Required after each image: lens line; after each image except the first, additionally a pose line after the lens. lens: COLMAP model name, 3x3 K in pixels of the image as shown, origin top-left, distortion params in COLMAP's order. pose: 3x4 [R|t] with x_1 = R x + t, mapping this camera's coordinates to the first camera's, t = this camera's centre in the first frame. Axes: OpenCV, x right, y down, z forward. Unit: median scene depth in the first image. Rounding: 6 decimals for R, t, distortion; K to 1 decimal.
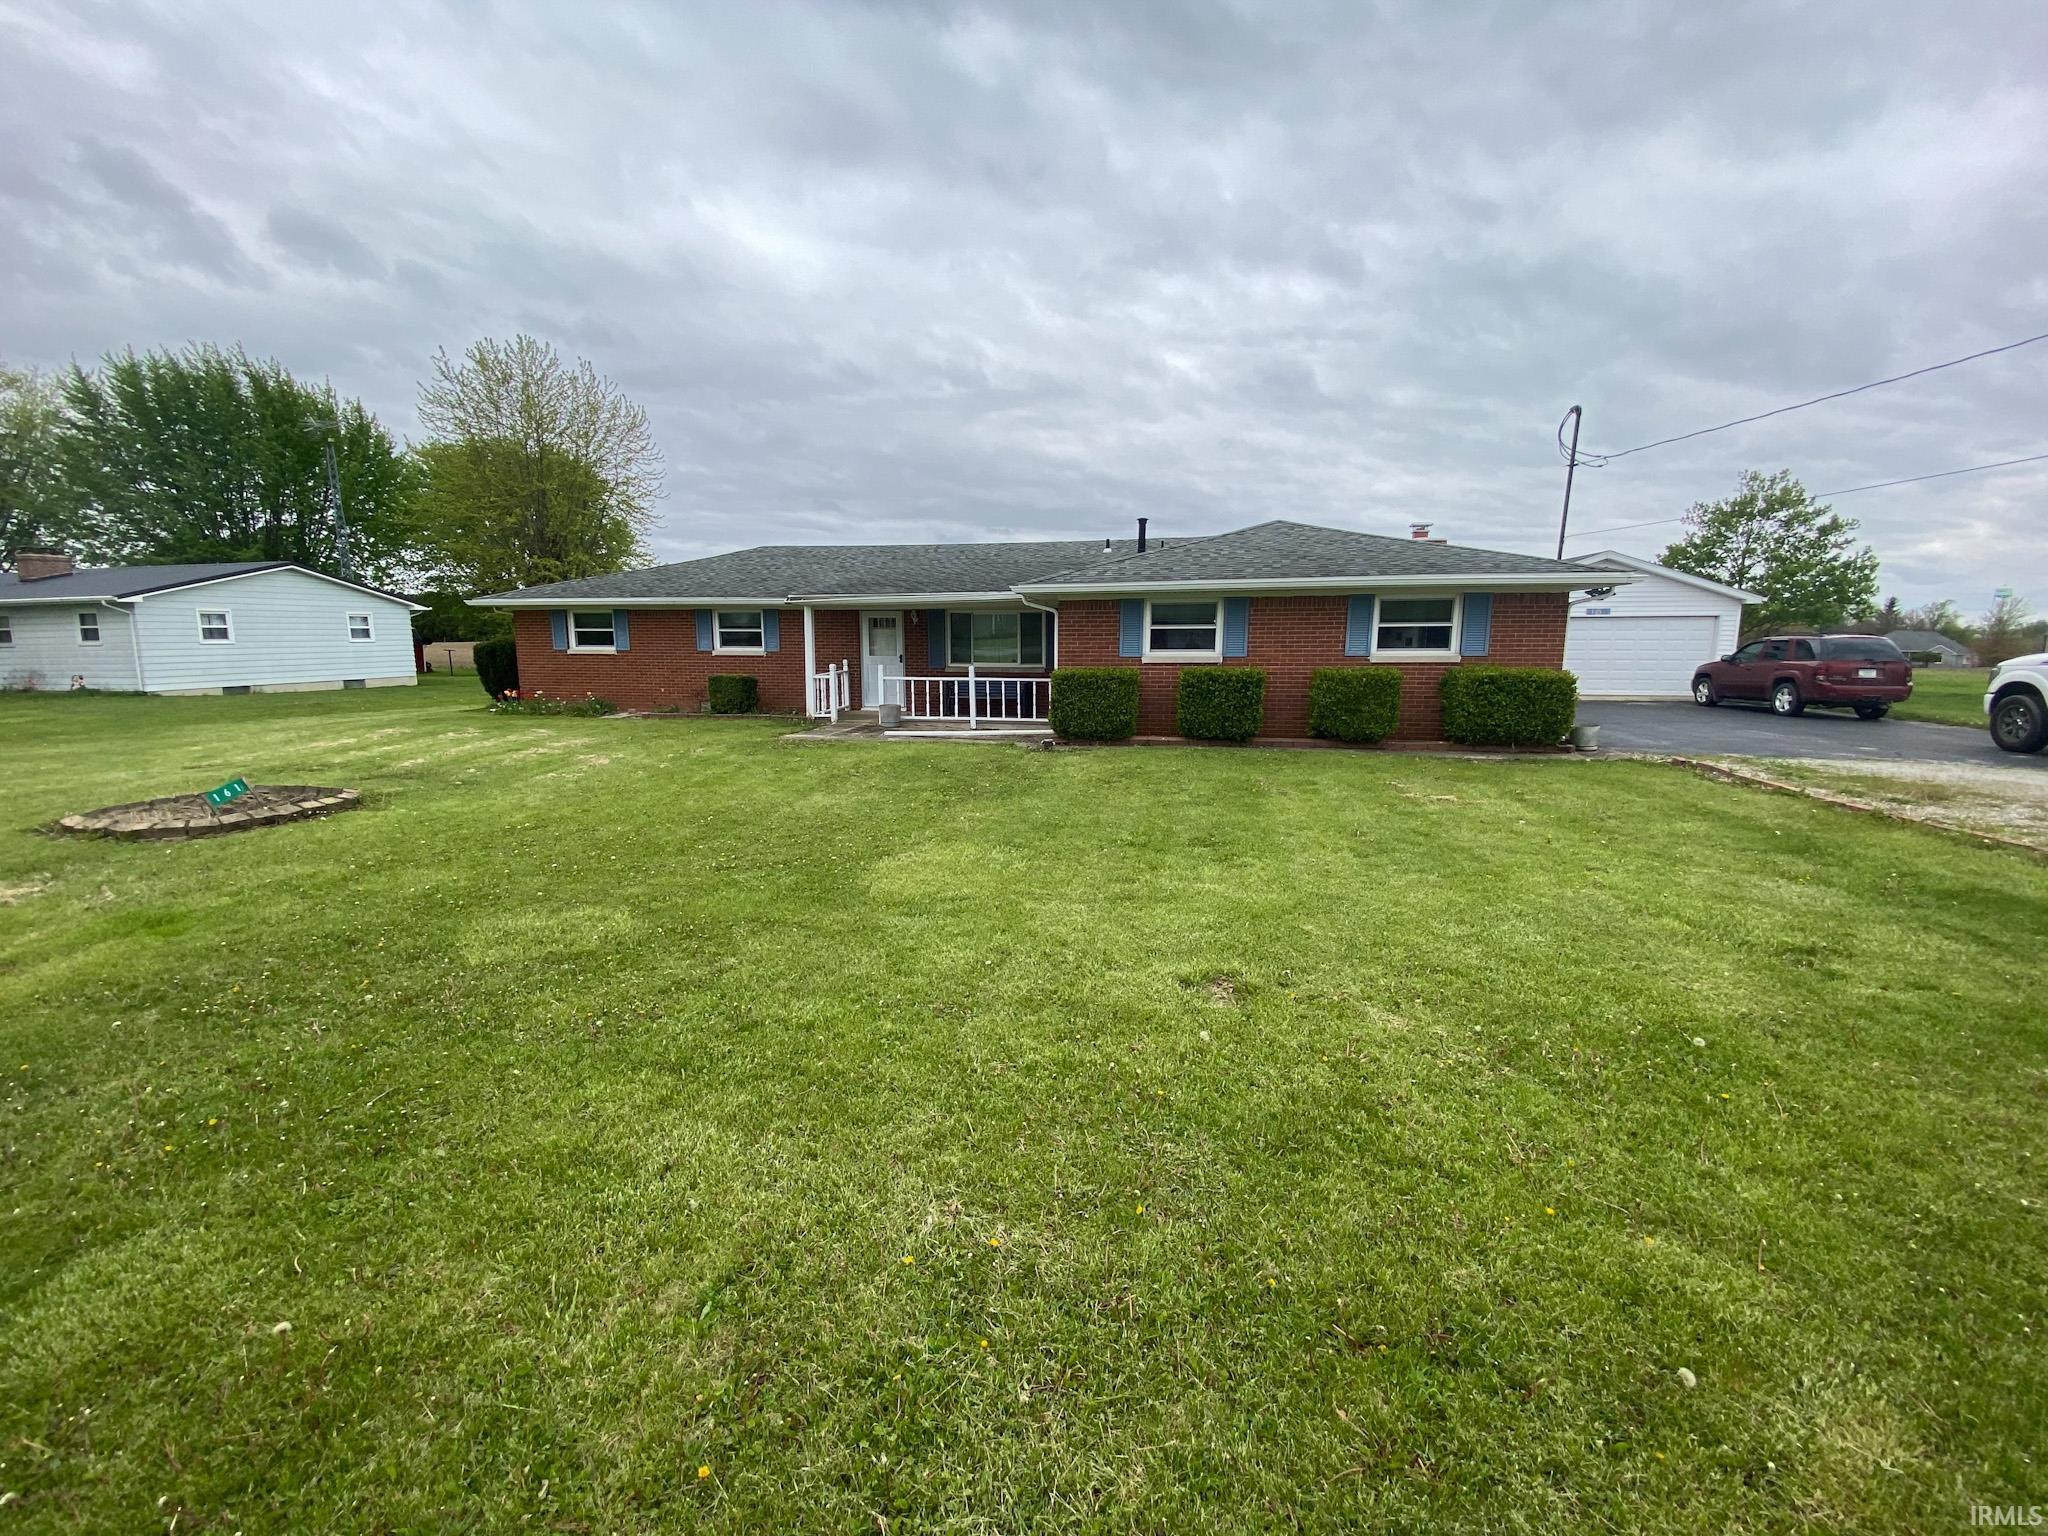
lens RADIAL K [[825.7, 0, 1024.0], [0, 825.7, 768.0], [0, 0, 1]] dist [0.027701, -0.024222]
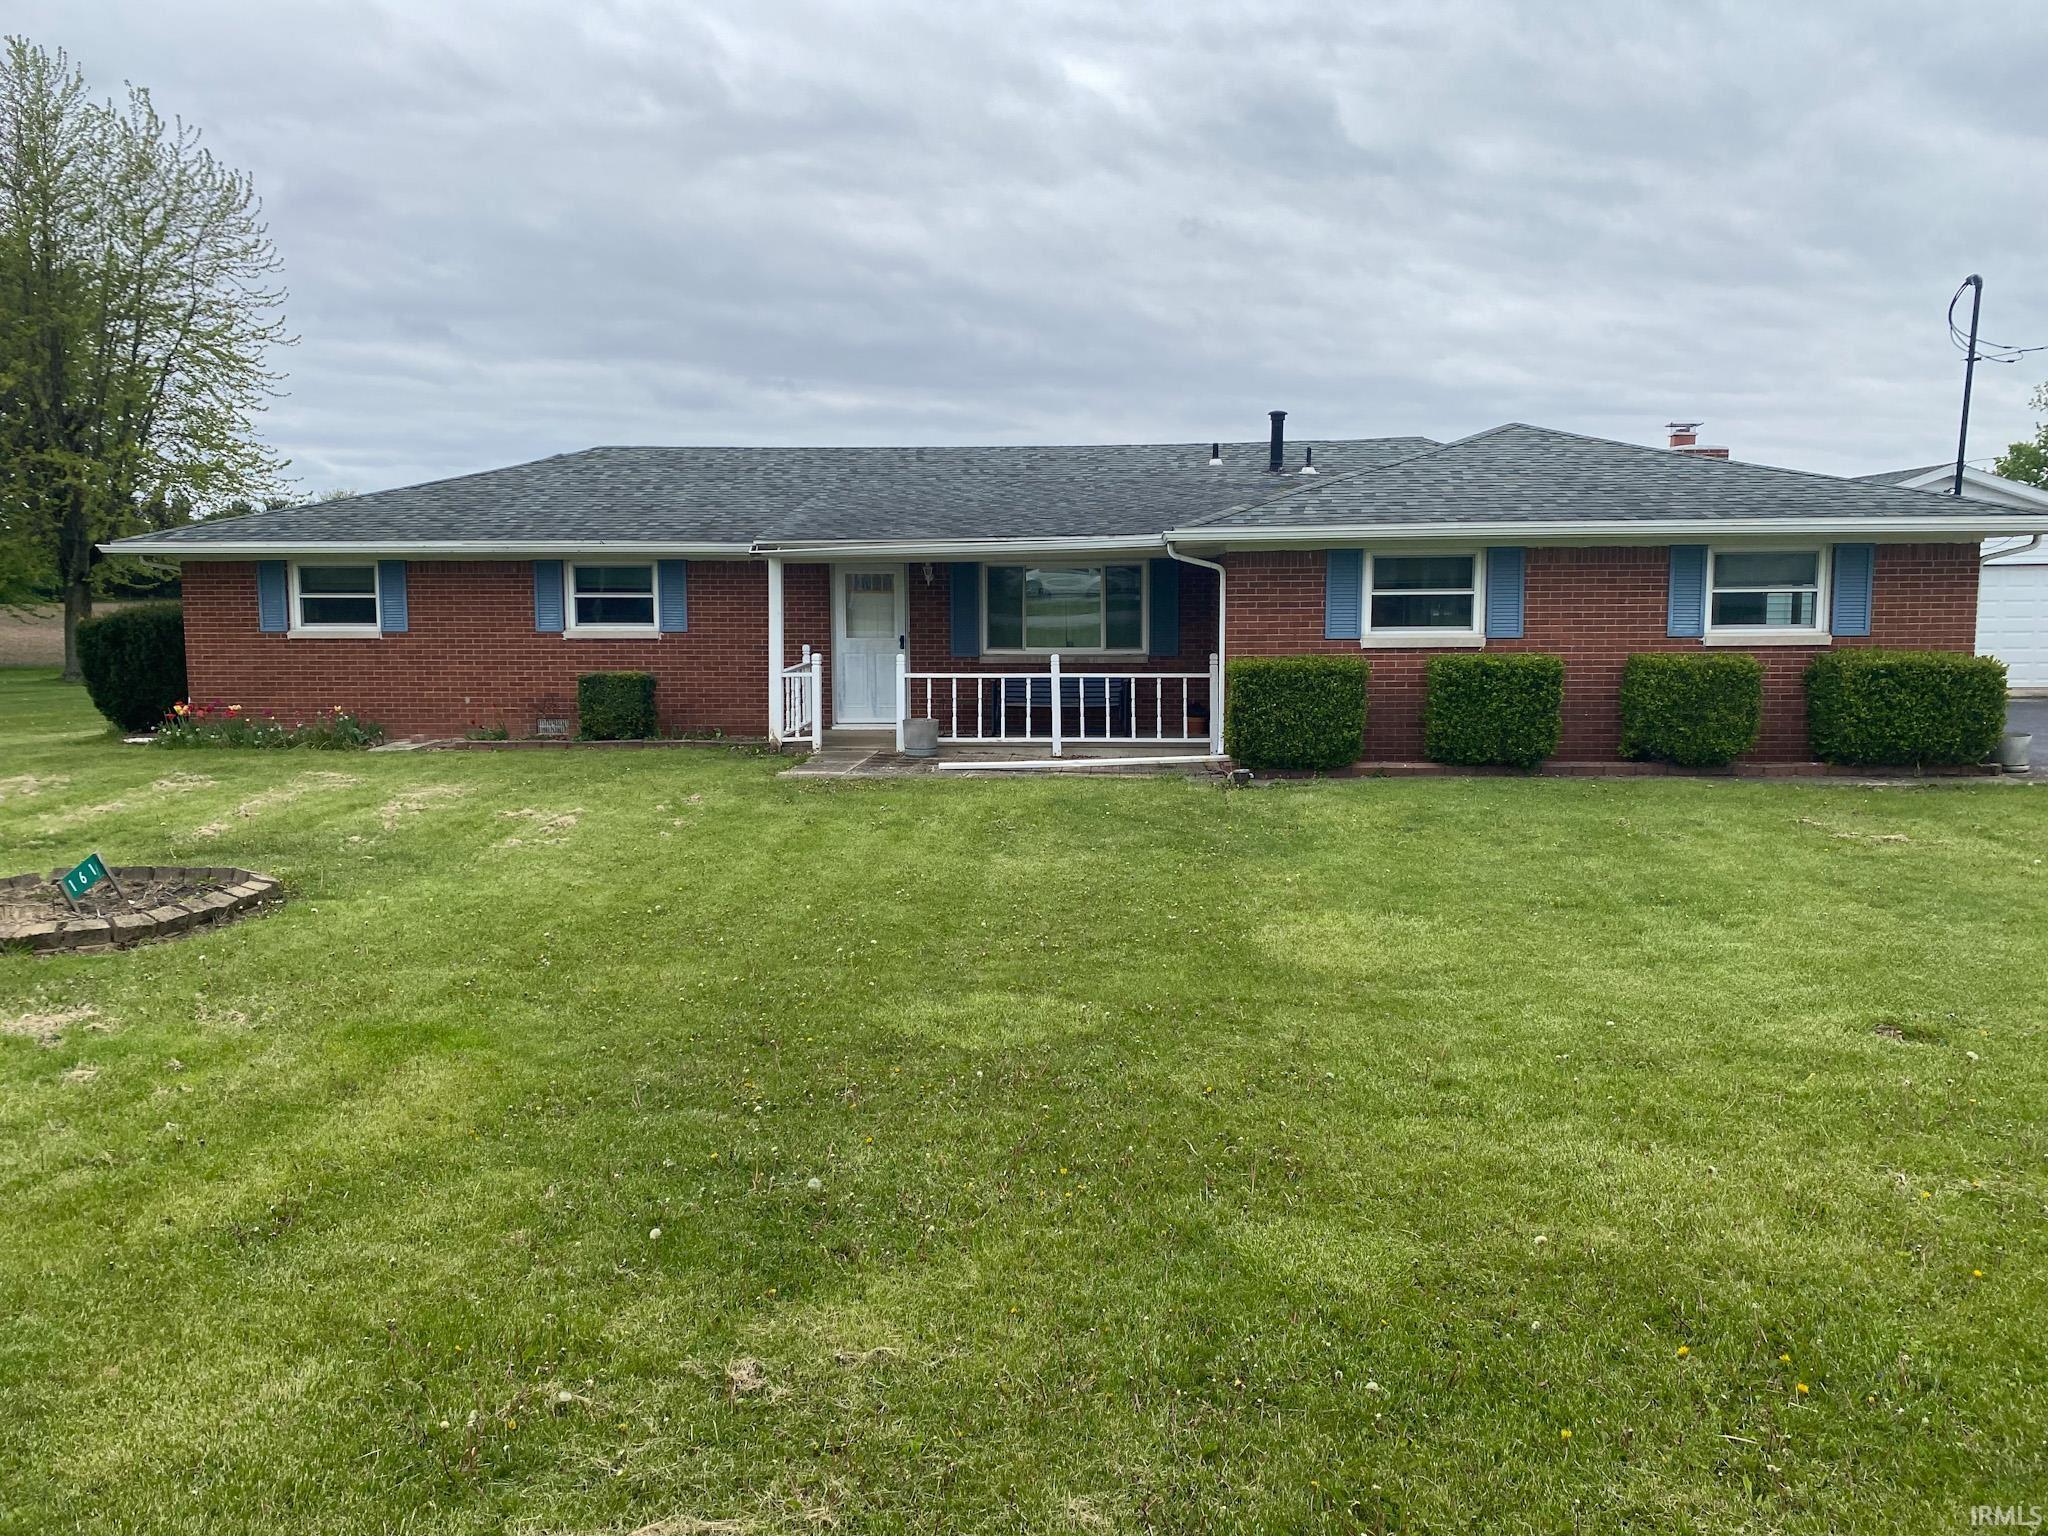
lens RADIAL K [[1579.5, 0, 1024.0], [0, 1579.5, 768.0], [0, 0, 1]] dist [0.005974, 0.009835]
pose [[0.991896, -0.019061, 0.125615, -0.237437], [0.024221, 0.998919, -0.039676, 0.006861], [-0.124723, 0.042397, 0.991285, -0.156211]]
